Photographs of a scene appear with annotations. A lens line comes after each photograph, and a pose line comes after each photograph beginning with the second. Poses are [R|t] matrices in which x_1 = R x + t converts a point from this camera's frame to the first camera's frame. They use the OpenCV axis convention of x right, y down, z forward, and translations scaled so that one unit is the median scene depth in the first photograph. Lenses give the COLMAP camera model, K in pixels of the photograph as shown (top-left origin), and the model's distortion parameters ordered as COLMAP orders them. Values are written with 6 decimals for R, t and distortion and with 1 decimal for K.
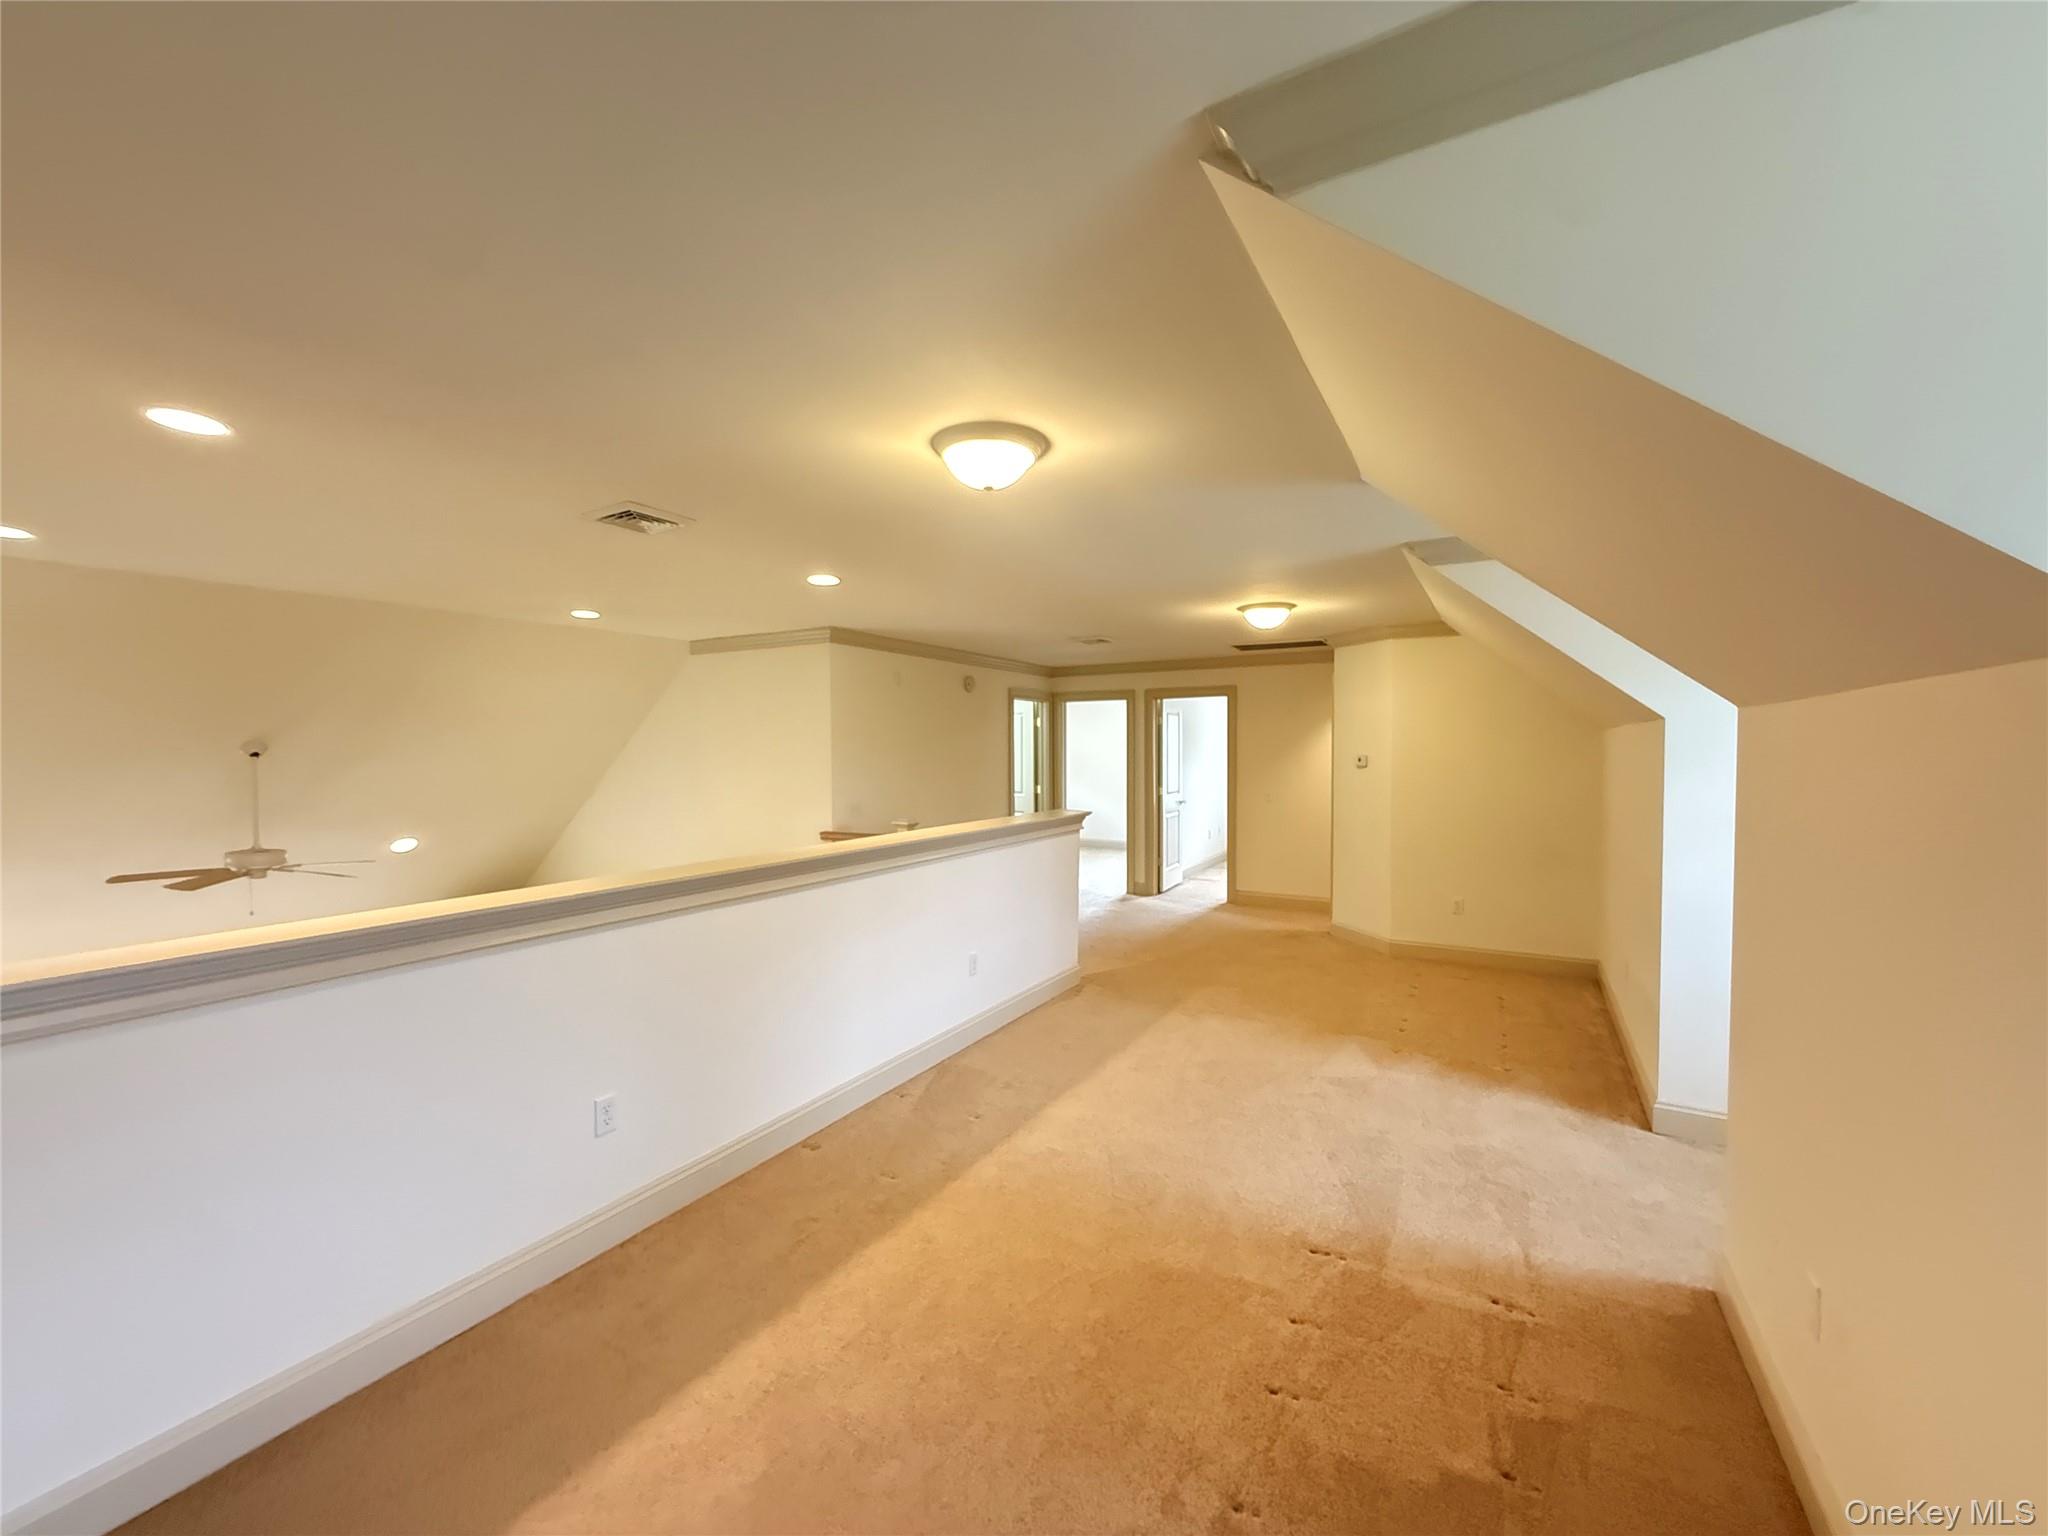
lens RADIAL K [[816.5, 0, 1022.7], [0, 816.5, 768.1], [0, 0, 1]] dist [-0.001774, 0.000501]
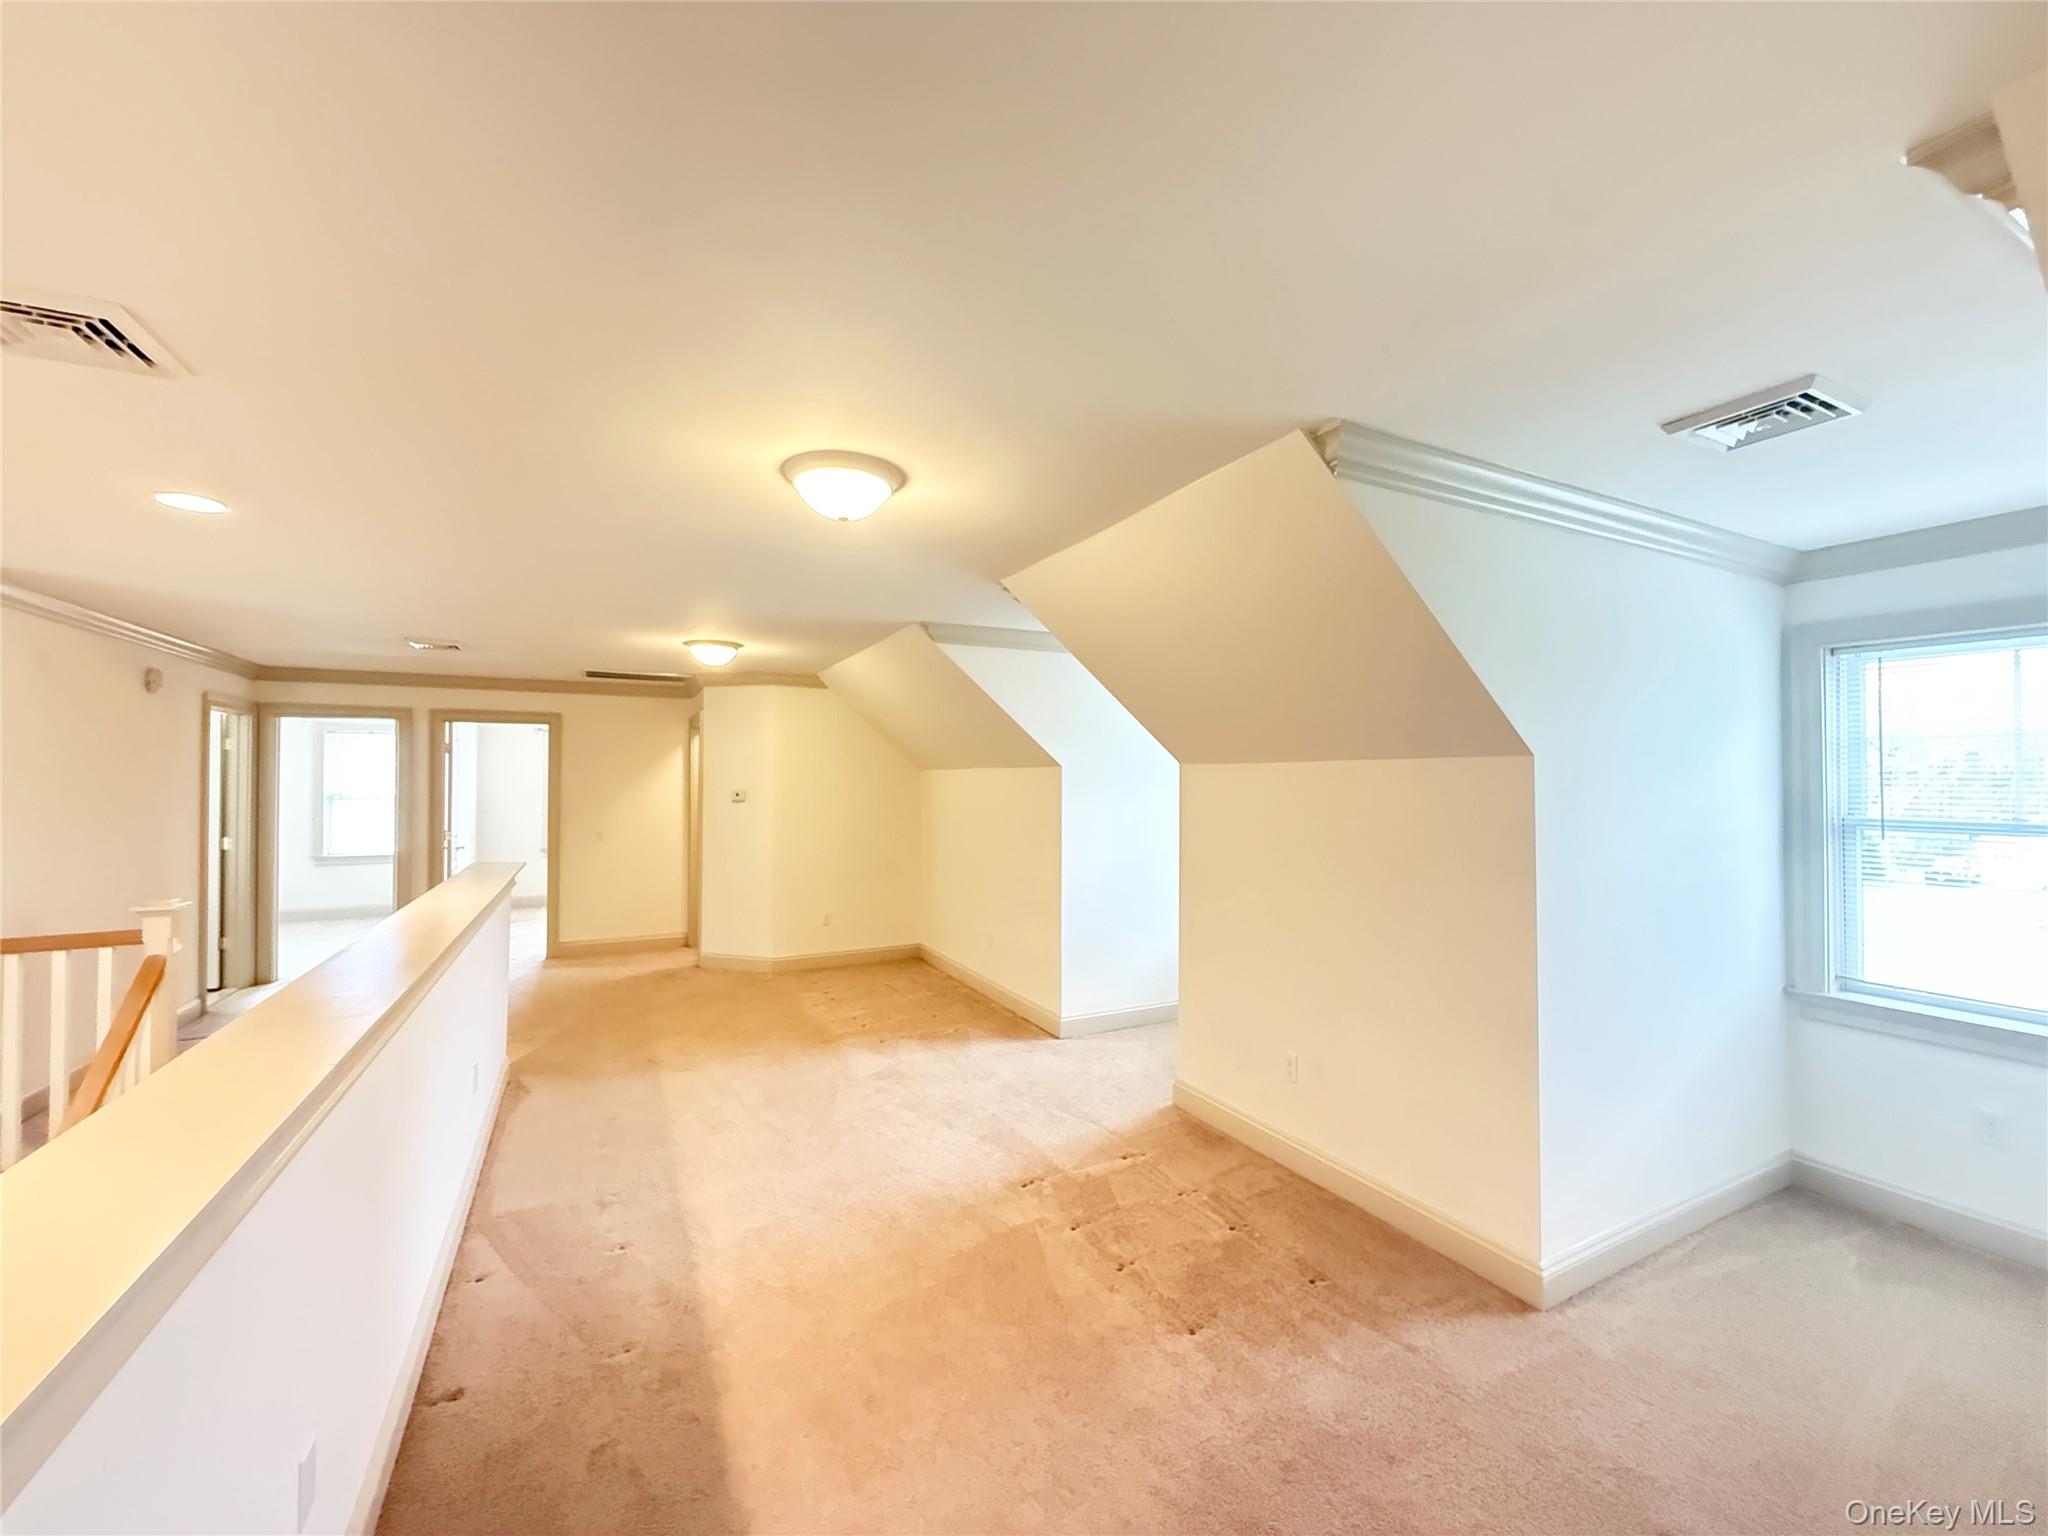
lens RADIAL K [[816.5, 0, 1016.8], [0, 816.5, 768.6], [0, 0, 1]] dist [-0.001774, 0.000501]
pose [[0.535152, 0.015245, 0.844618, -0.451327], [0.017621, 0.999418, -0.029204, -0.009738], [-0.844572, 0.030512, 0.534572, 0.196427]]
